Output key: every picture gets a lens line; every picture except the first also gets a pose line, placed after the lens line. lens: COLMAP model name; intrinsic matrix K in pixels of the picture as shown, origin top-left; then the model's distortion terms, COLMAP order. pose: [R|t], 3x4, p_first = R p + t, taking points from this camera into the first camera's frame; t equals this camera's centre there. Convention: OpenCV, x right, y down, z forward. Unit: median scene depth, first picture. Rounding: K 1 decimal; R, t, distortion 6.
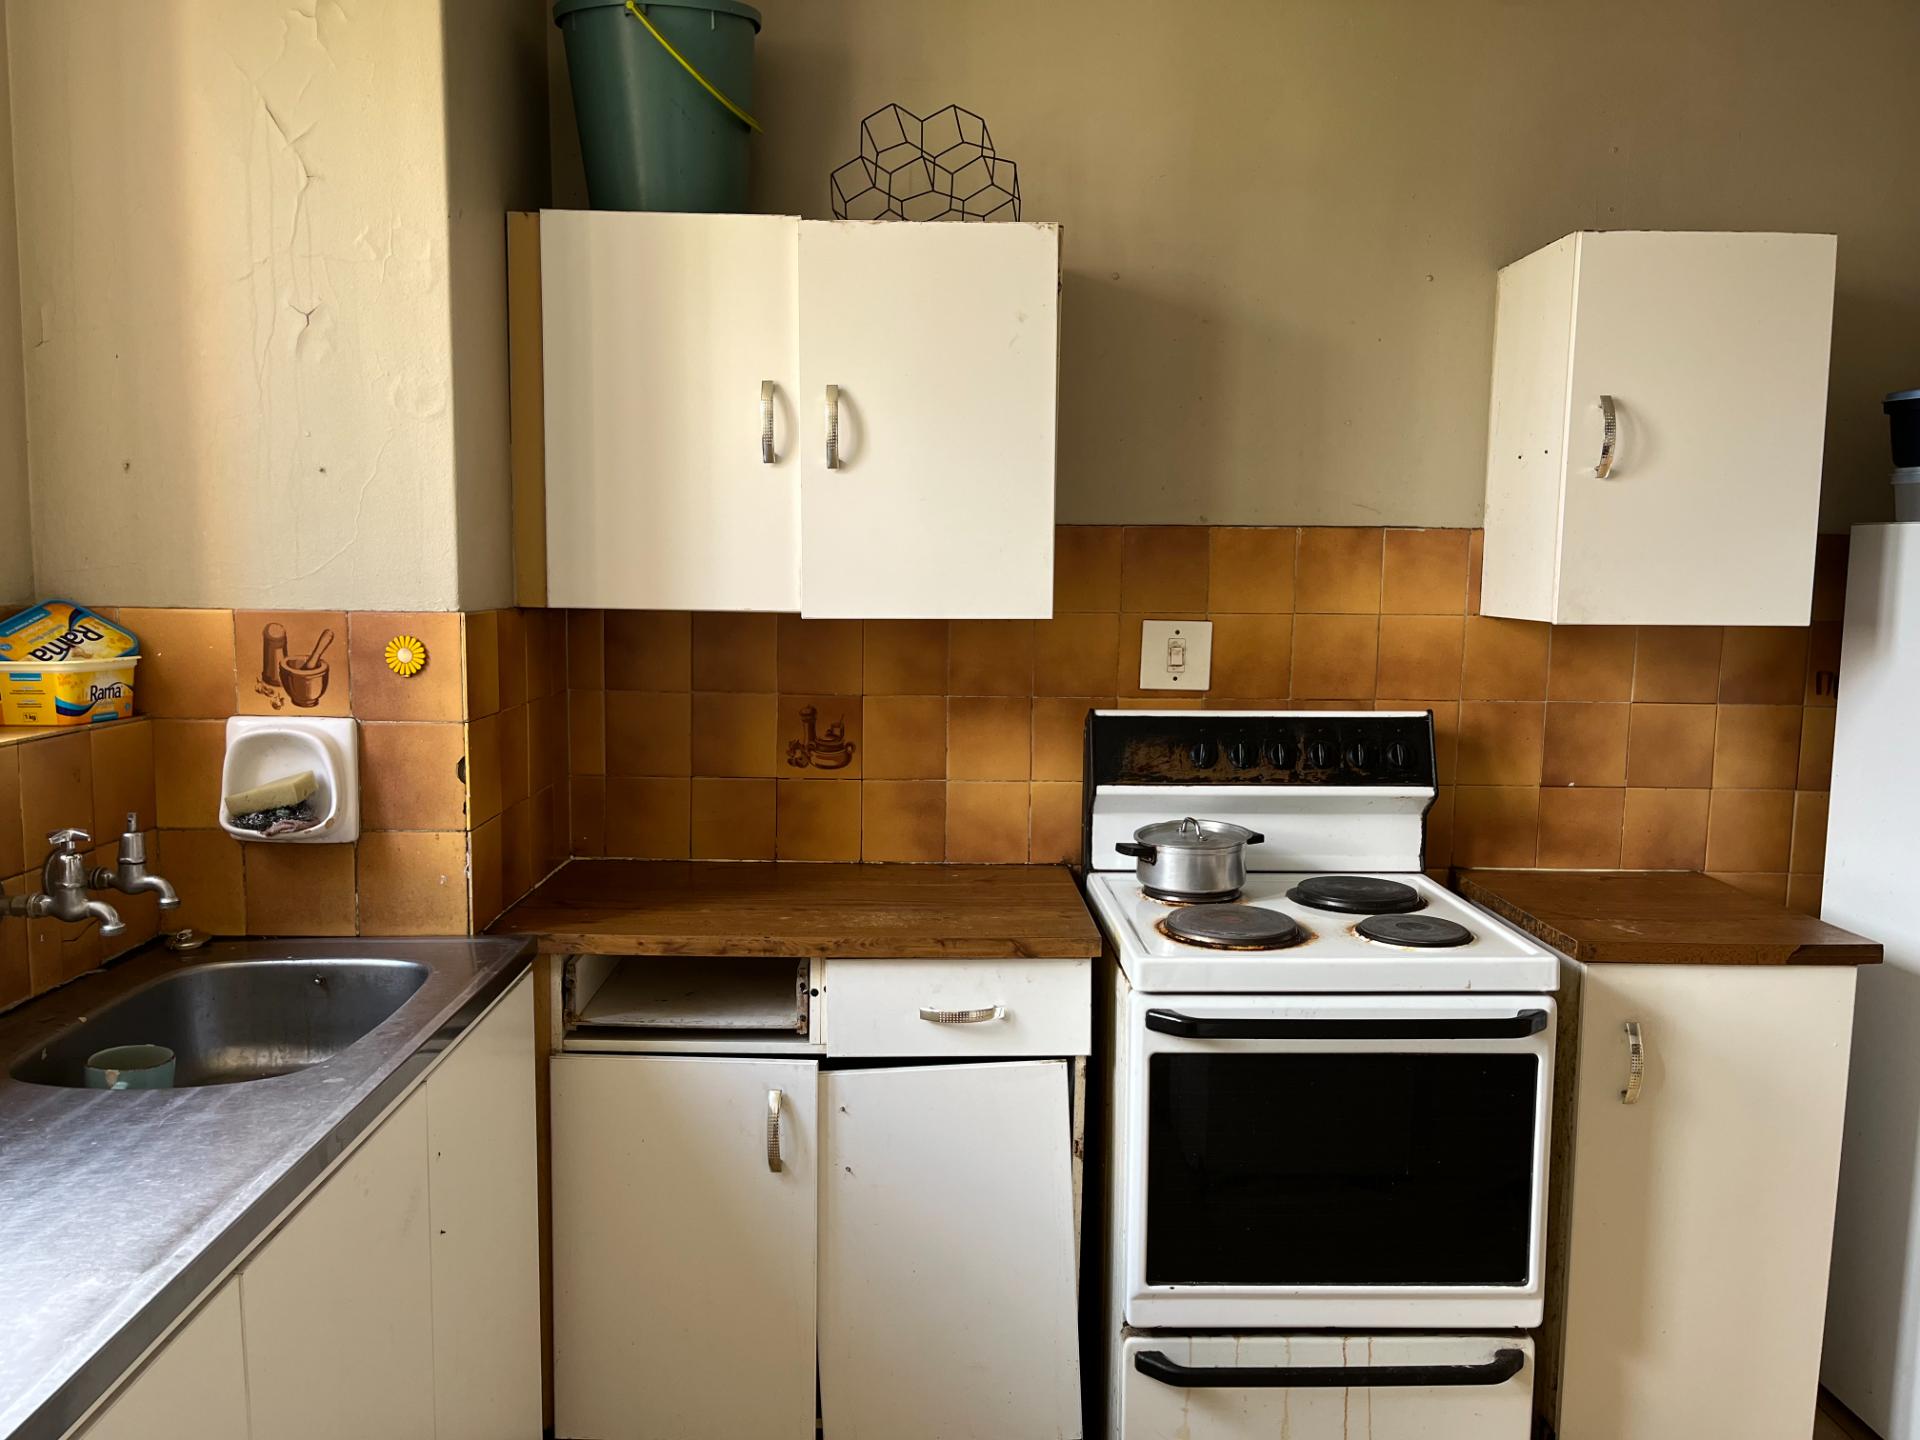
lens RADIAL K [[1455.7, 0, 952.9], [0, 1455.7, 731.3], [0, 0, 1]] dist [0.053556, -0.057310]
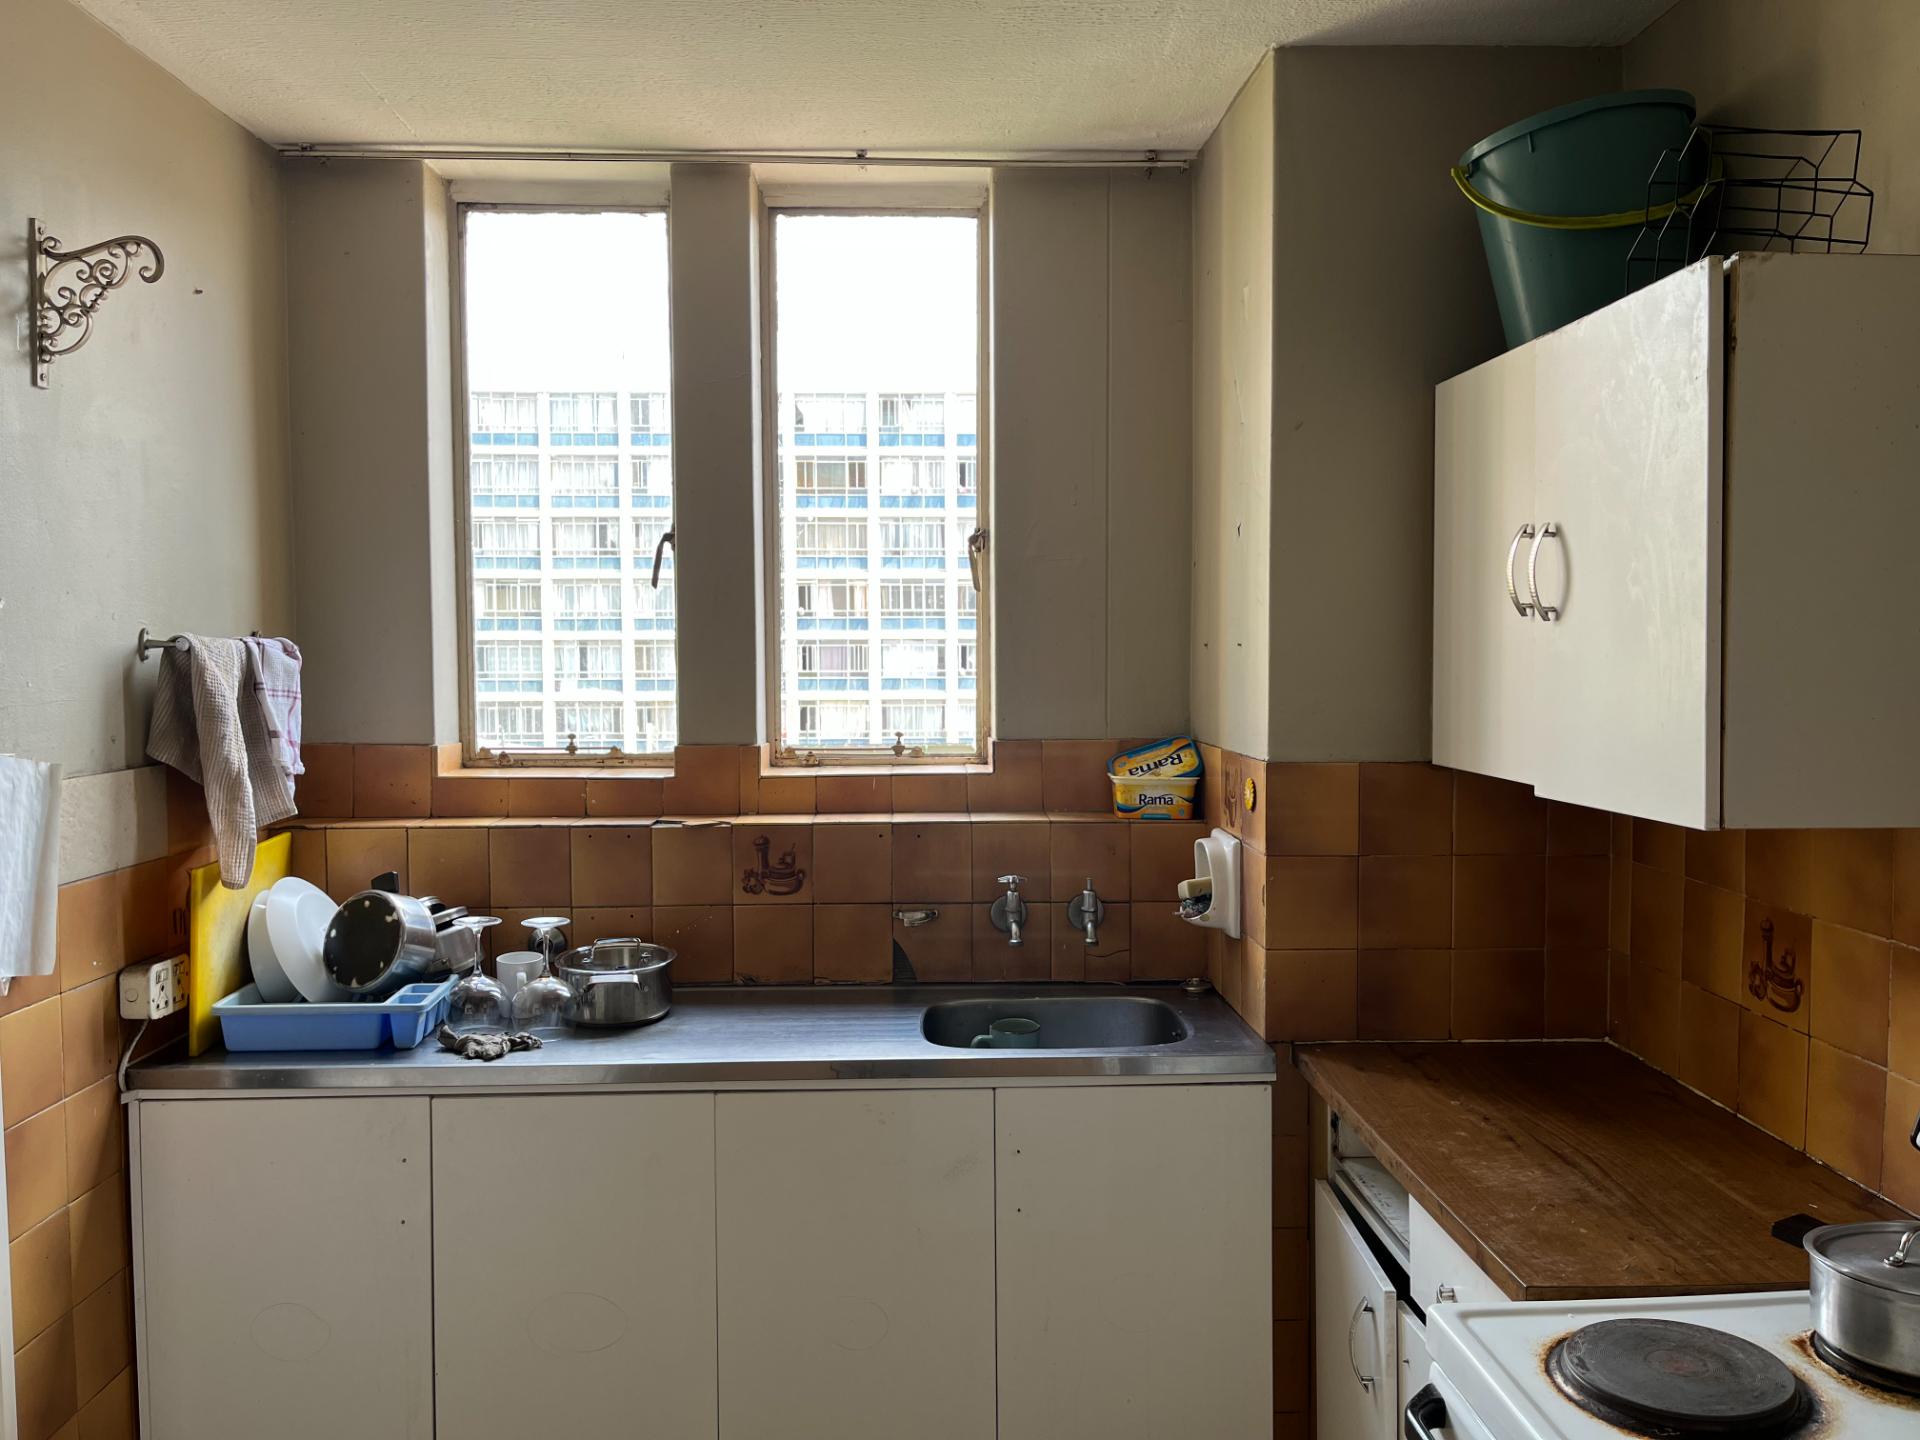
lens RADIAL K [[1455.7, 0, 959.5], [0, 1455.7, 721.4], [0, 0, 1]] dist [0.053556, -0.057310]
pose [[0.014001, 0.037367, -0.999204, 0.647609], [-0.109616, 0.993336, 0.035612, -0.099712], [0.993875, 0.109030, 0.018004, 0.569764]]
